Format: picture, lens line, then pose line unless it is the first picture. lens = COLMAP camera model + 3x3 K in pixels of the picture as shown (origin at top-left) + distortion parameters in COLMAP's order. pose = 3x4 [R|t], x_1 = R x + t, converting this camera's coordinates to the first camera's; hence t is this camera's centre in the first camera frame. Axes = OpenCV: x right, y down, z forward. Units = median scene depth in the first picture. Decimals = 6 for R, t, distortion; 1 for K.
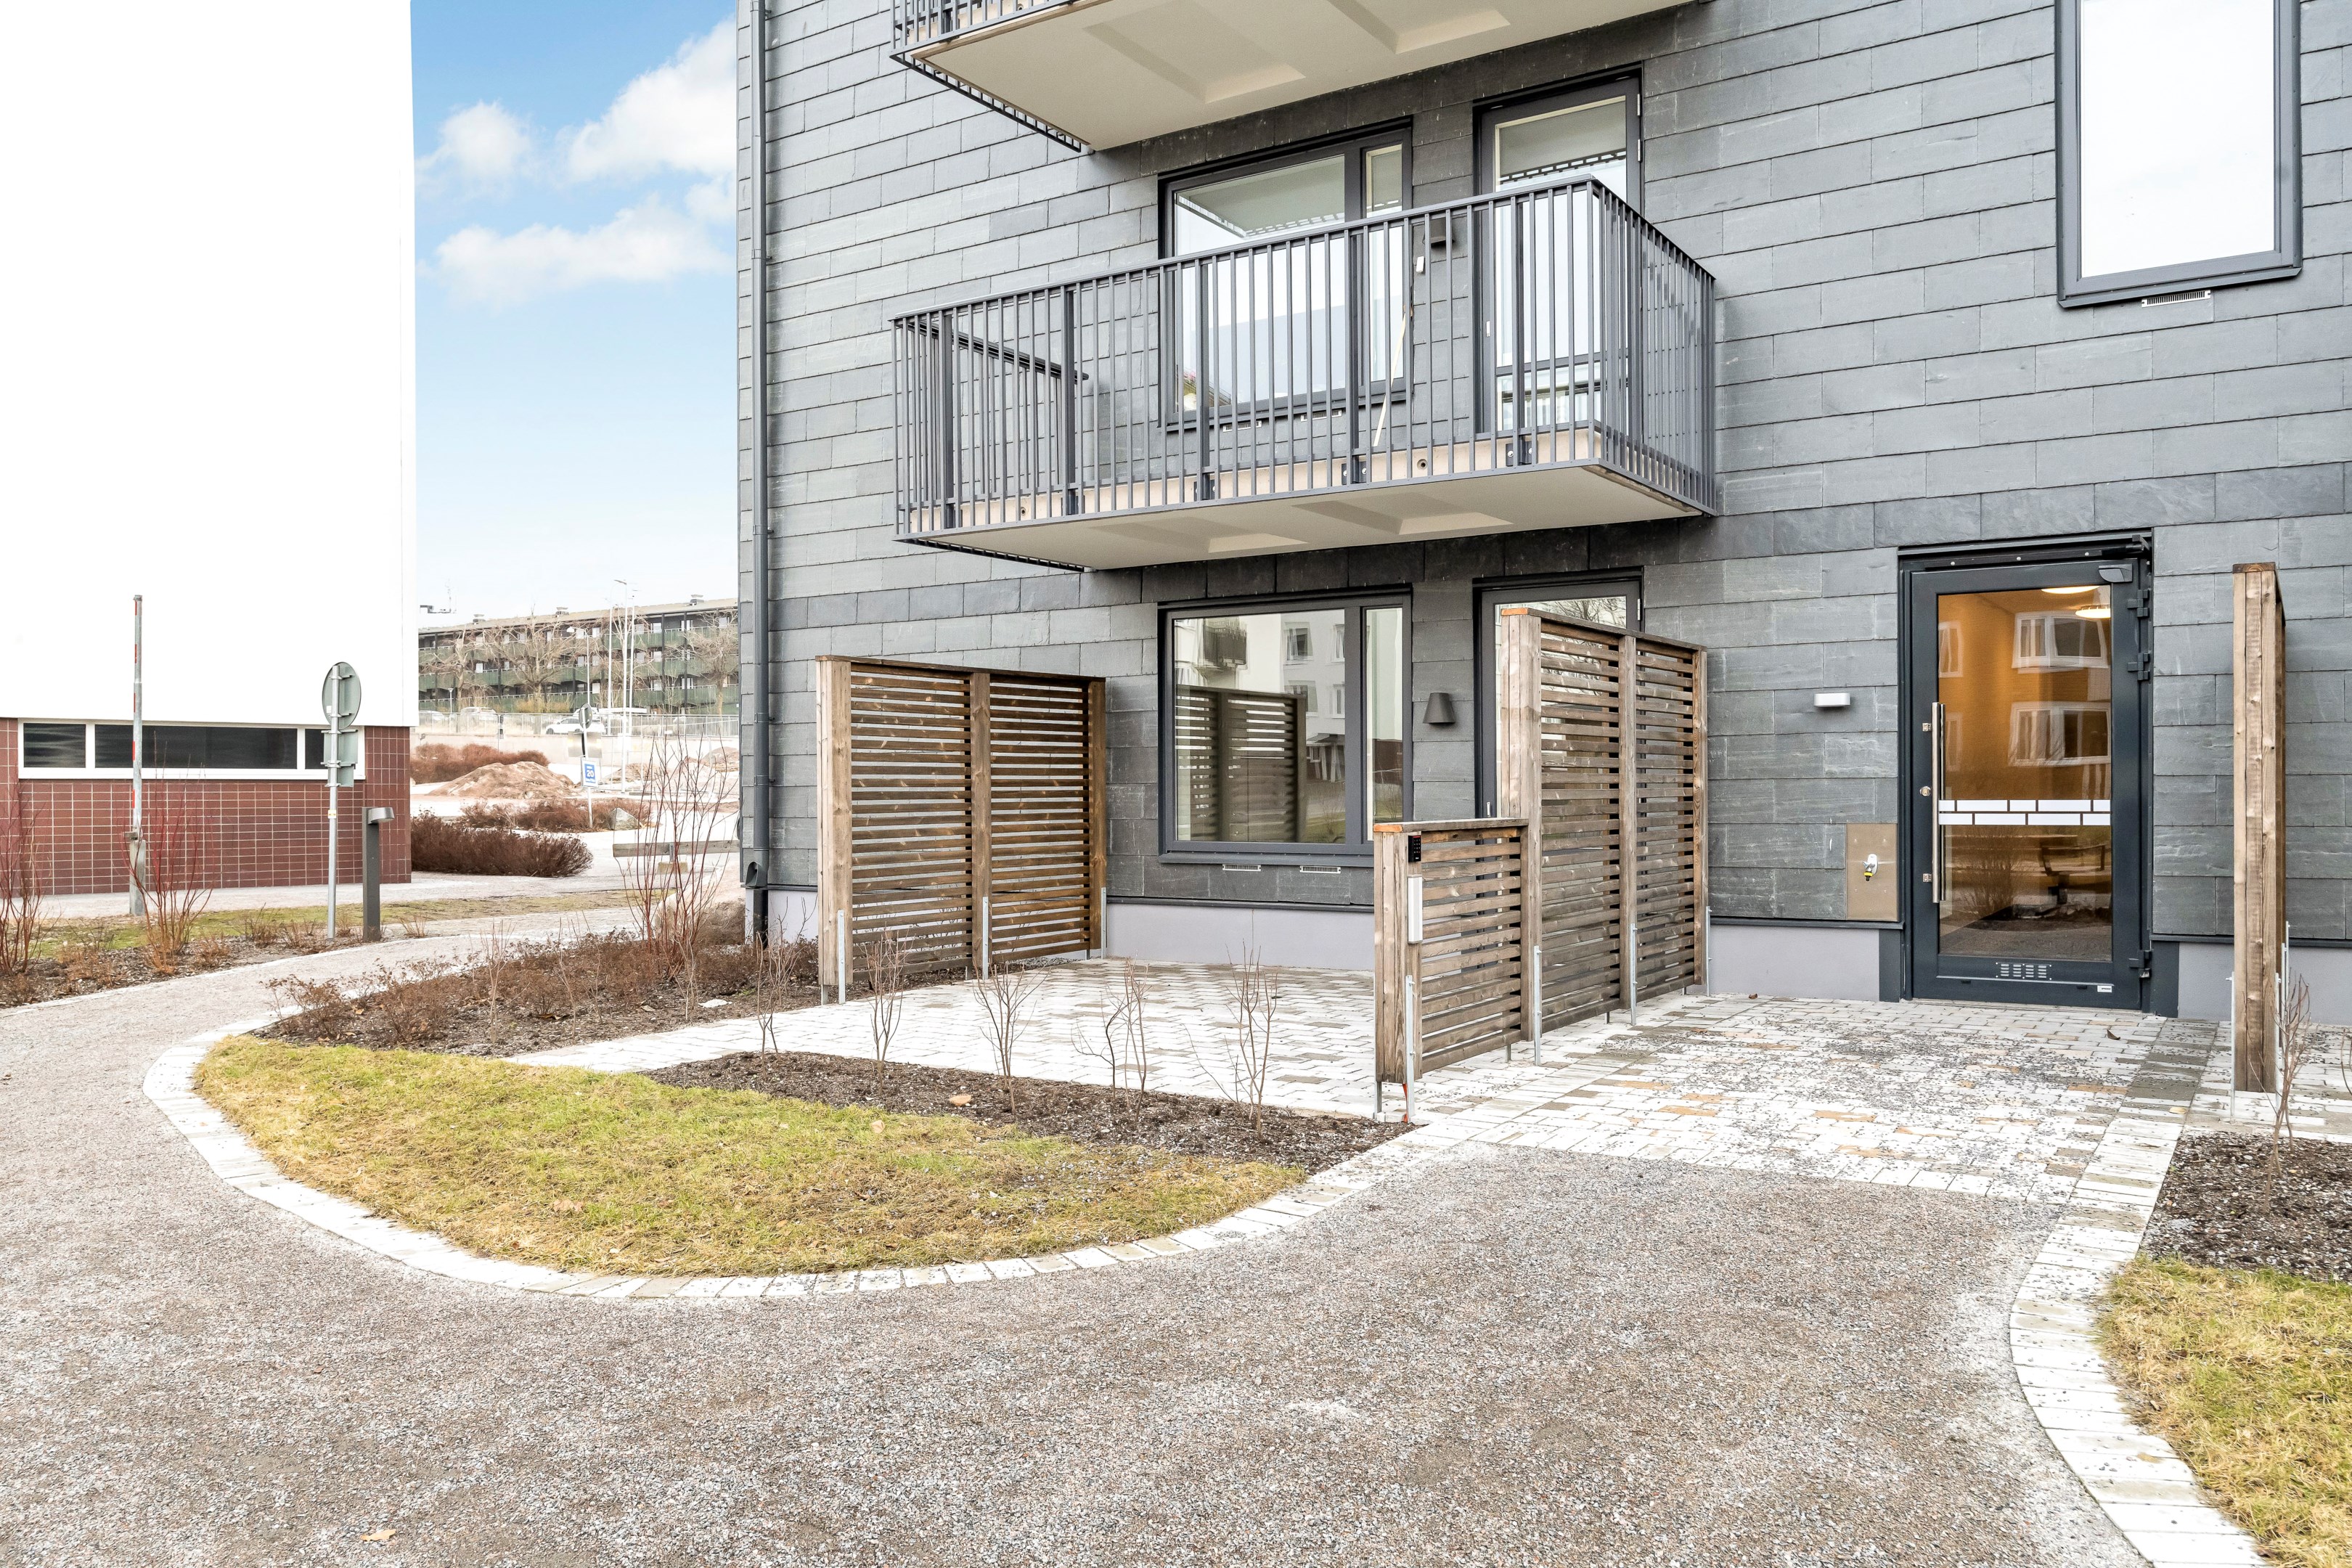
lens RADIAL K [[1784.3, 0, 1188.4], [0, 1784.3, 779.3], [0, 0, 1]] dist [0.013838, 0.000721]
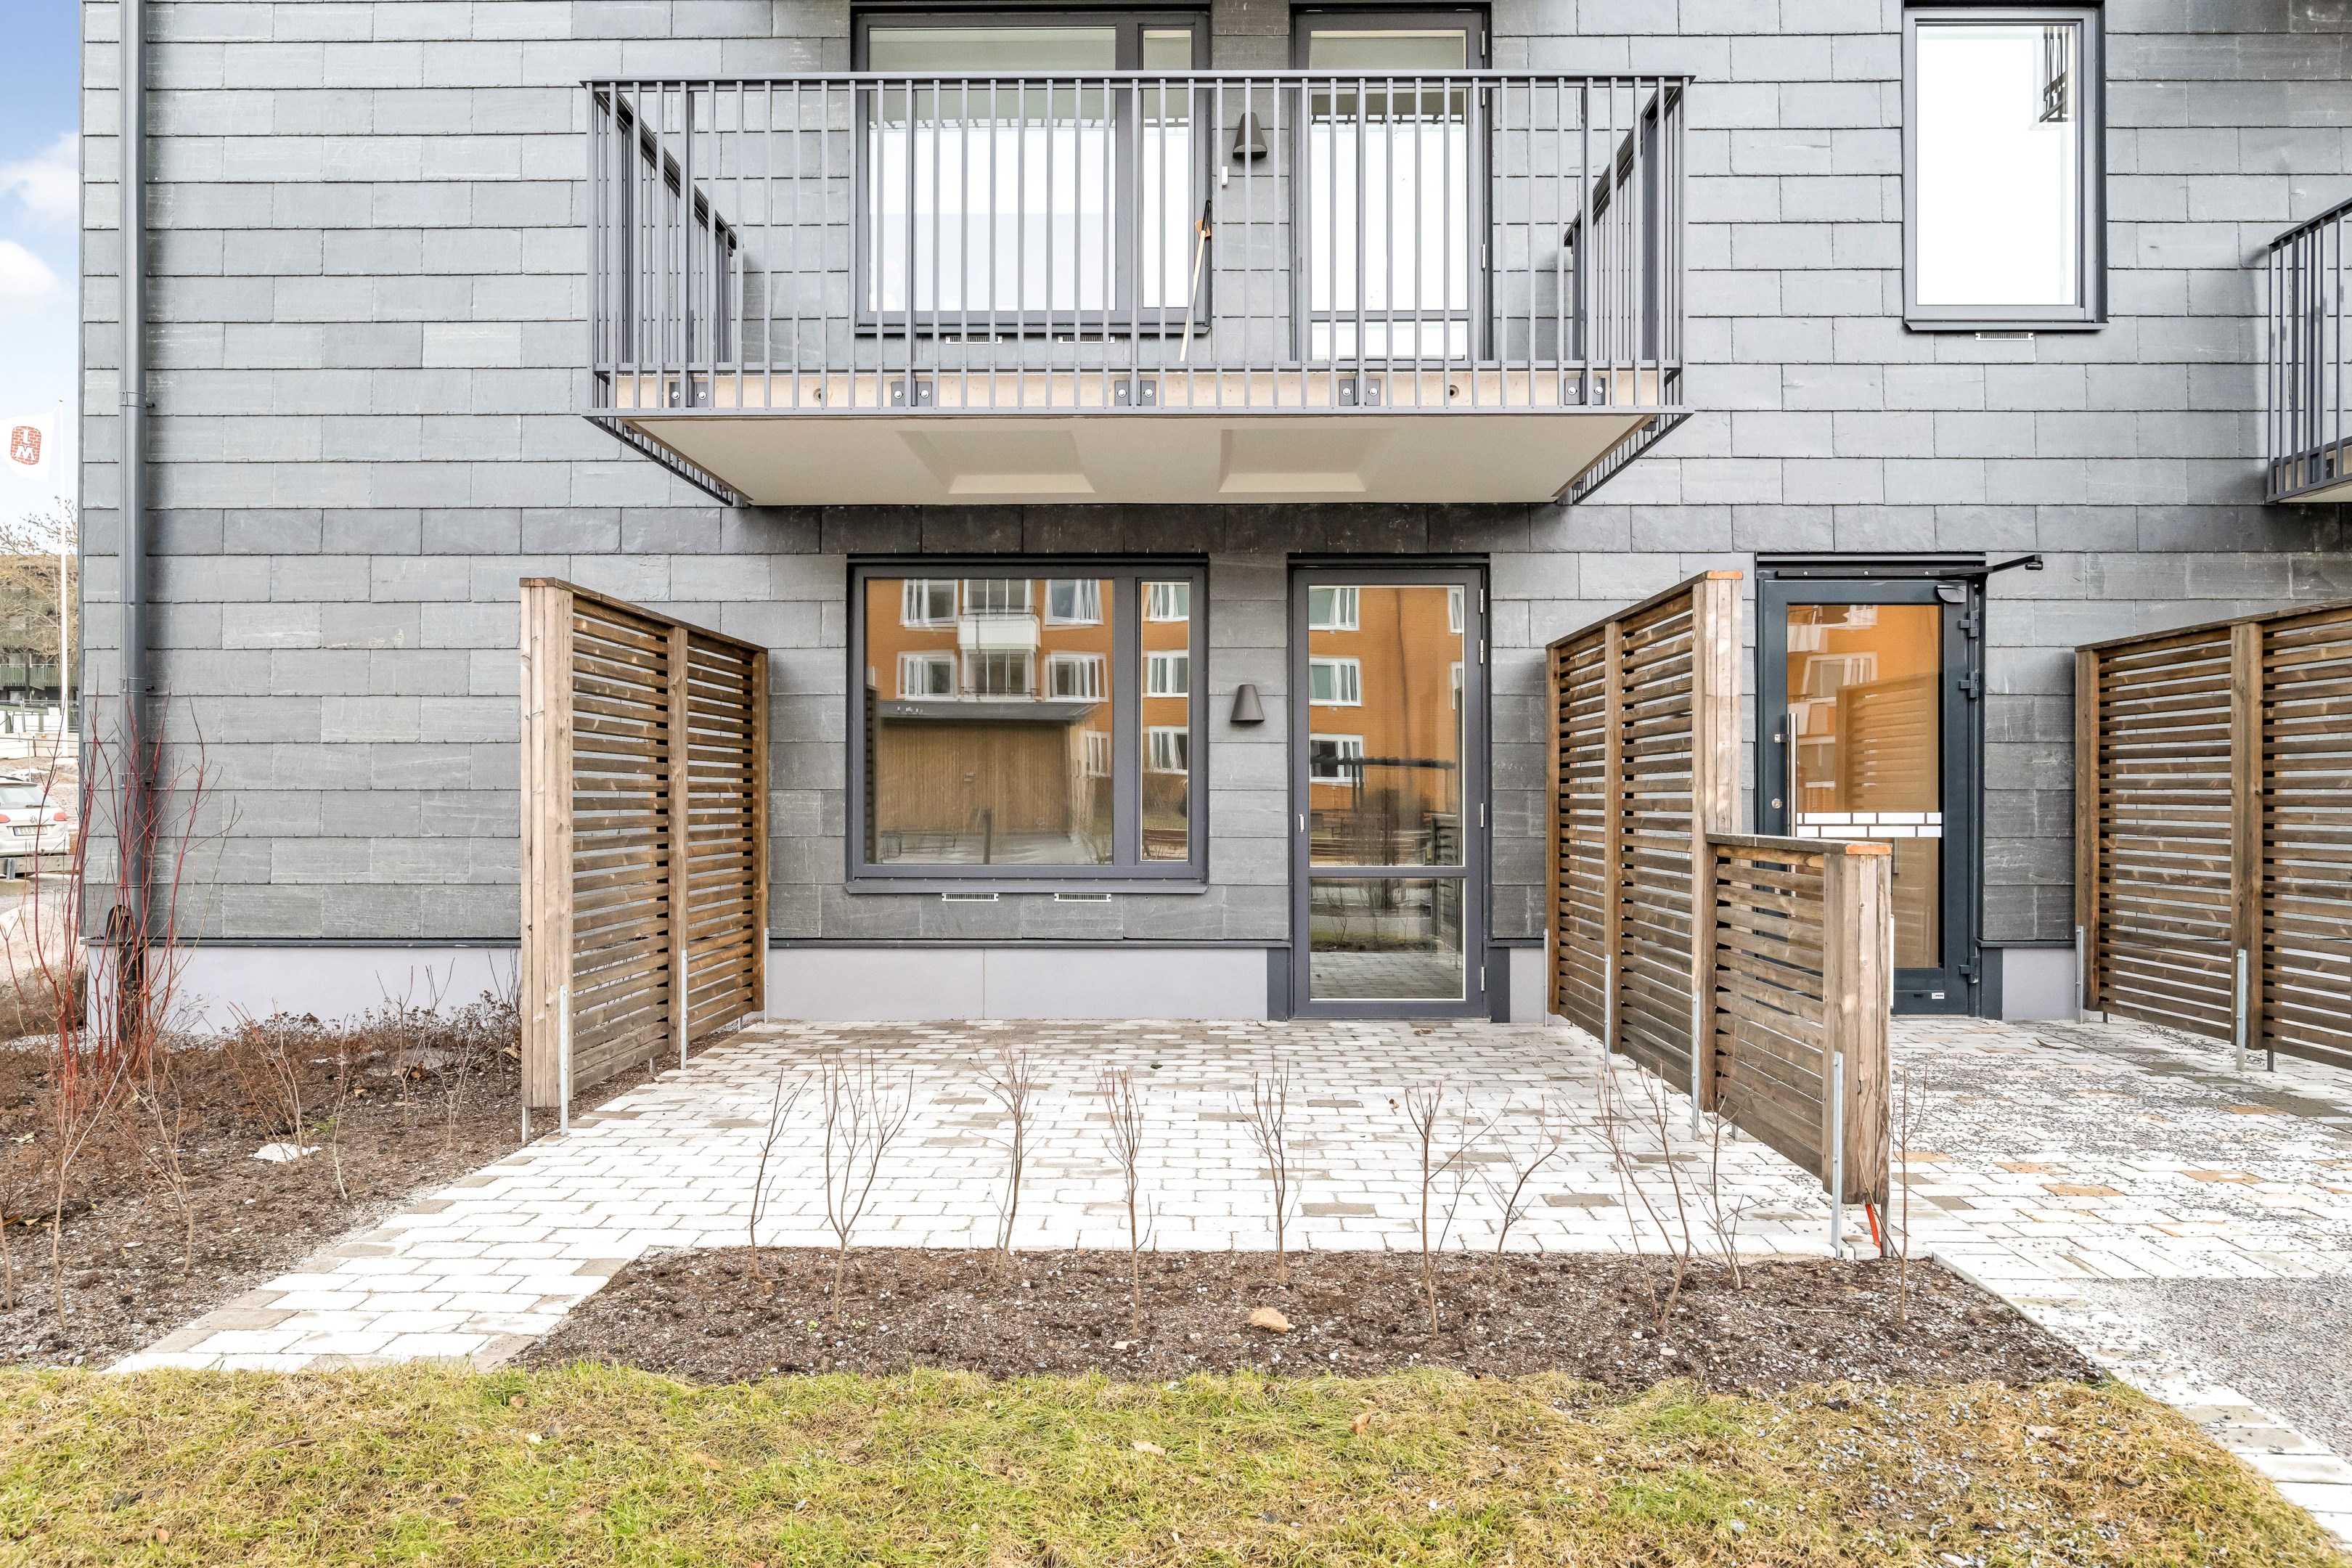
lens RADIAL K [[1620.3, 0, 1165.1], [0, 1620.3, 792.1], [0, 0, 1]] dist [0.006965, 0.001159]
pose [[0.844432, 0.008122, 0.535601, -0.304889], [-0.007192, 0.999967, -0.003825, 0.005439], [-0.535614, -0.000622, 0.844463, 0.374120]]
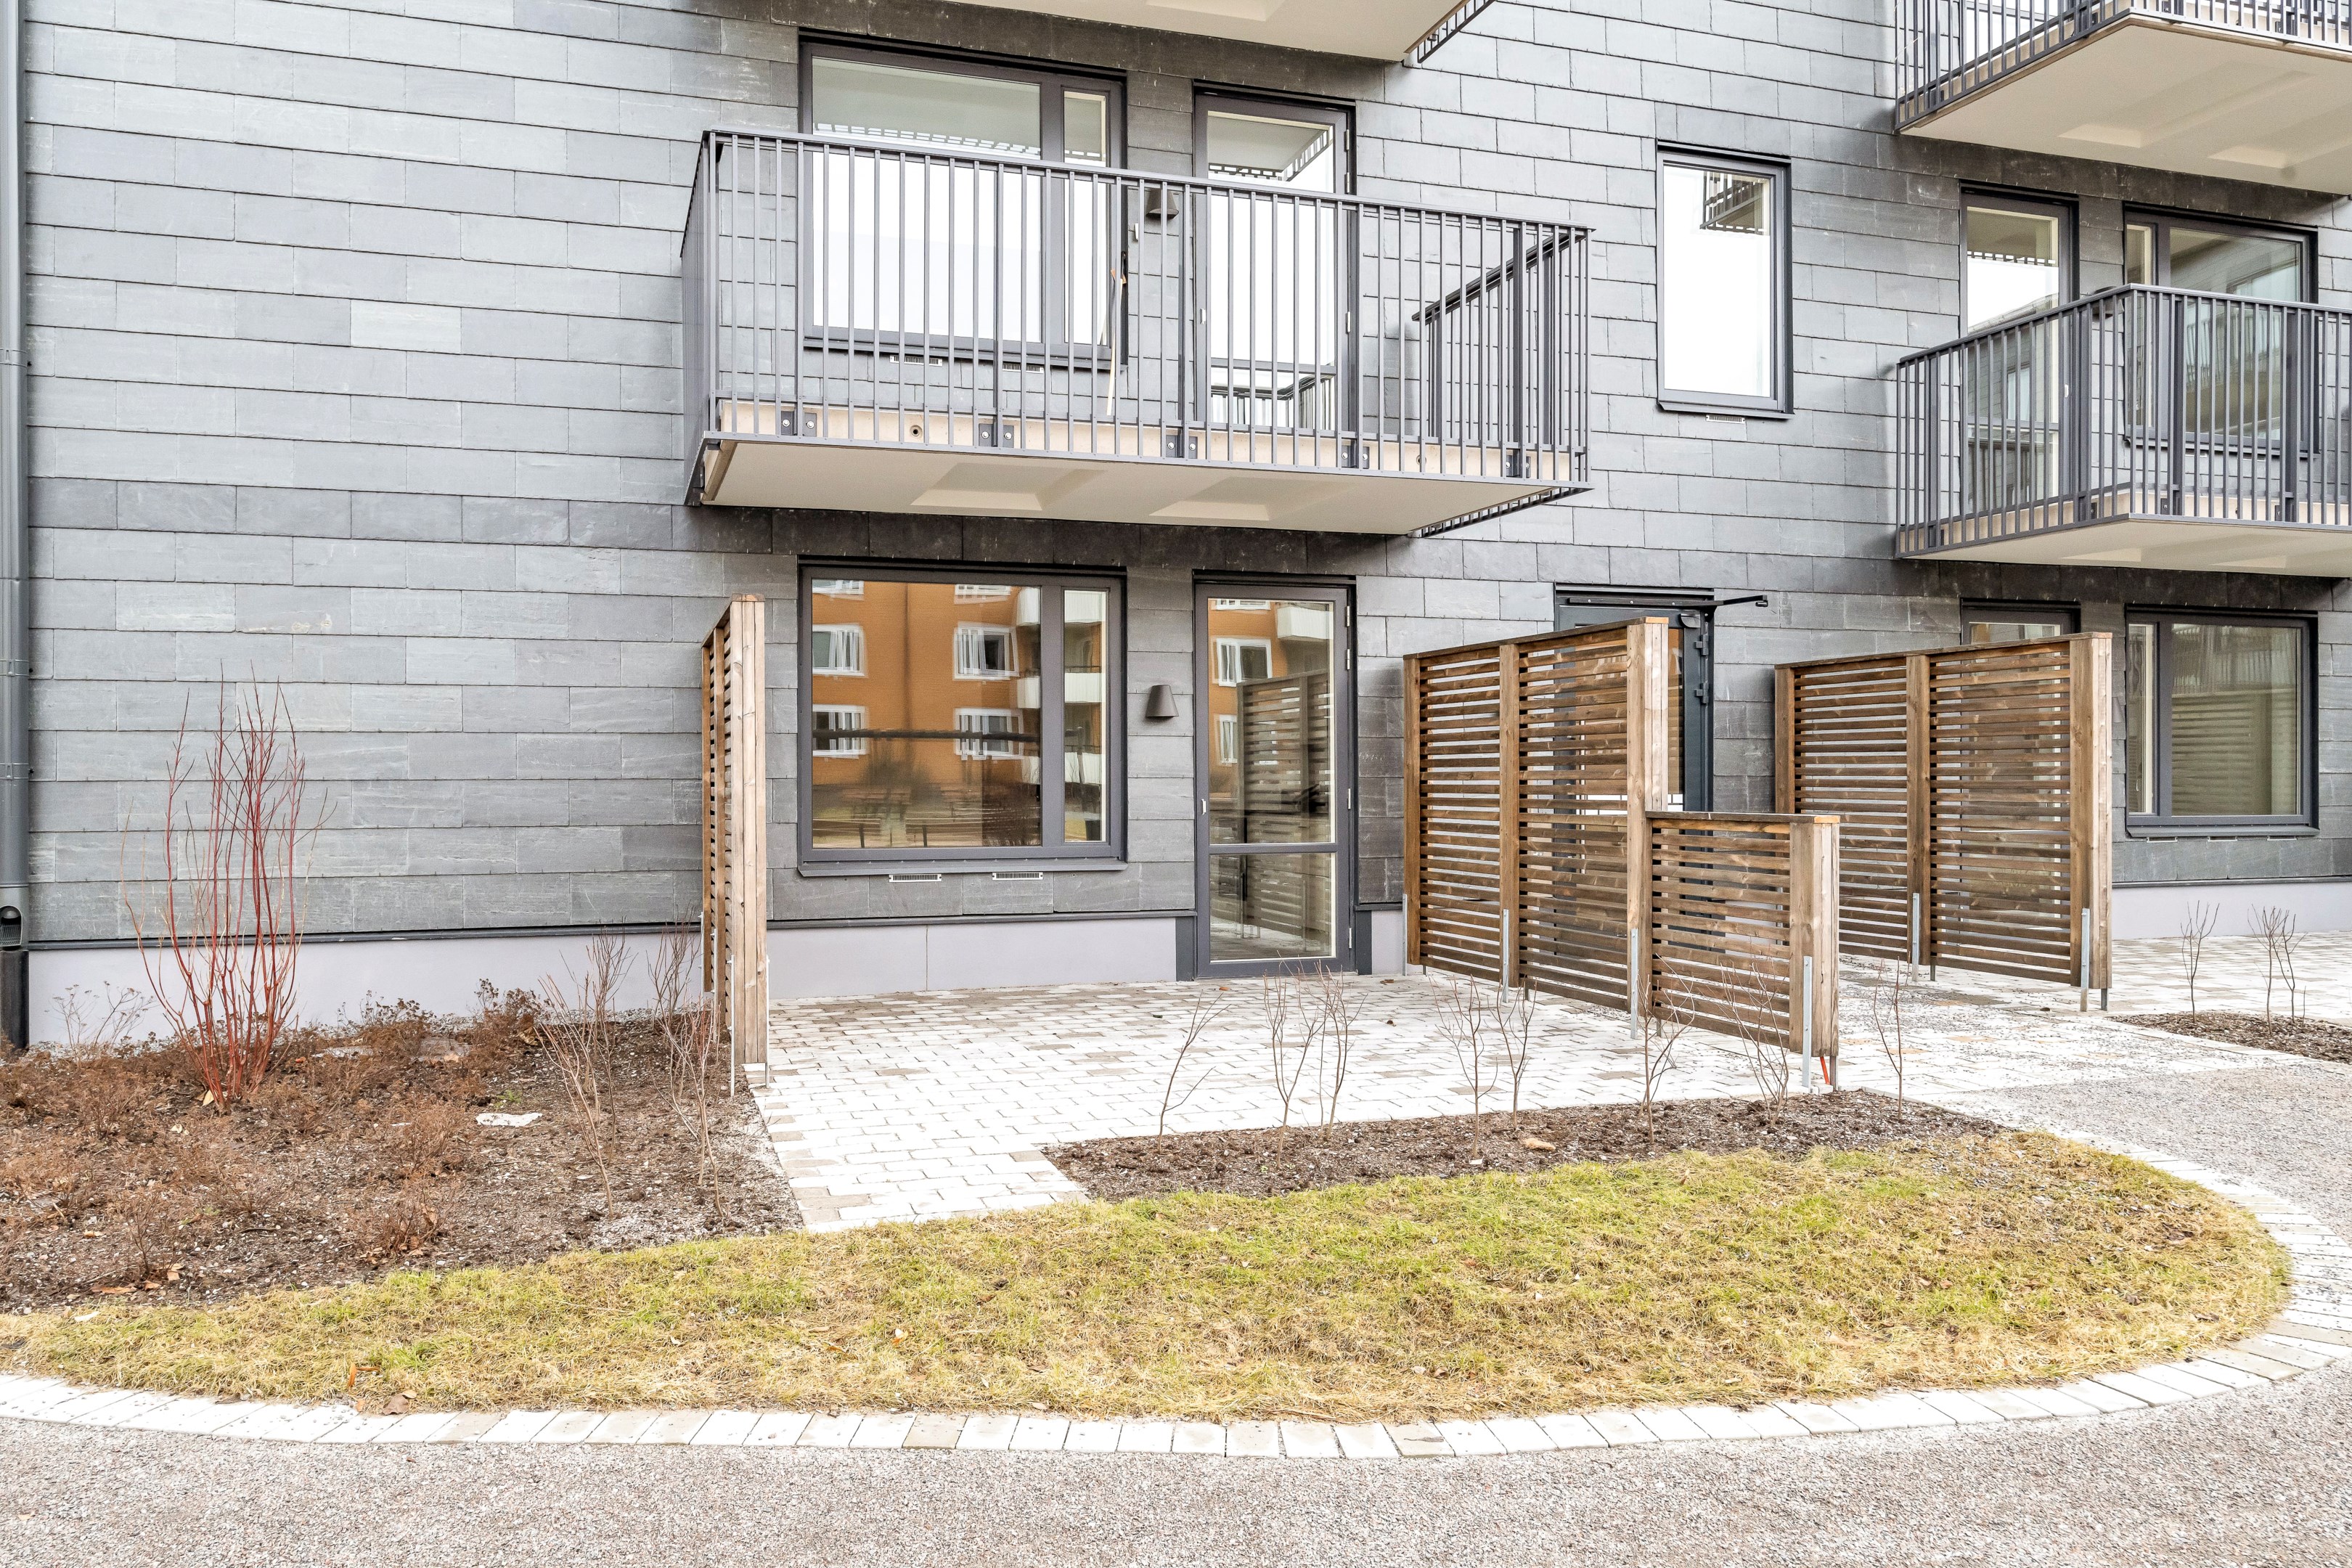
lens RADIAL K [[1784.3, 0, 1211.6], [0, 1784.3, 780.0], [0, 0, 1]] dist [0.013838, 0.000721]
pose [[0.617502, 0.003436, 0.786562, -0.598177], [-0.003567, 0.999992, -0.001569, 0.003830], [-0.786561, -0.001837, 0.617510, 0.389989]]
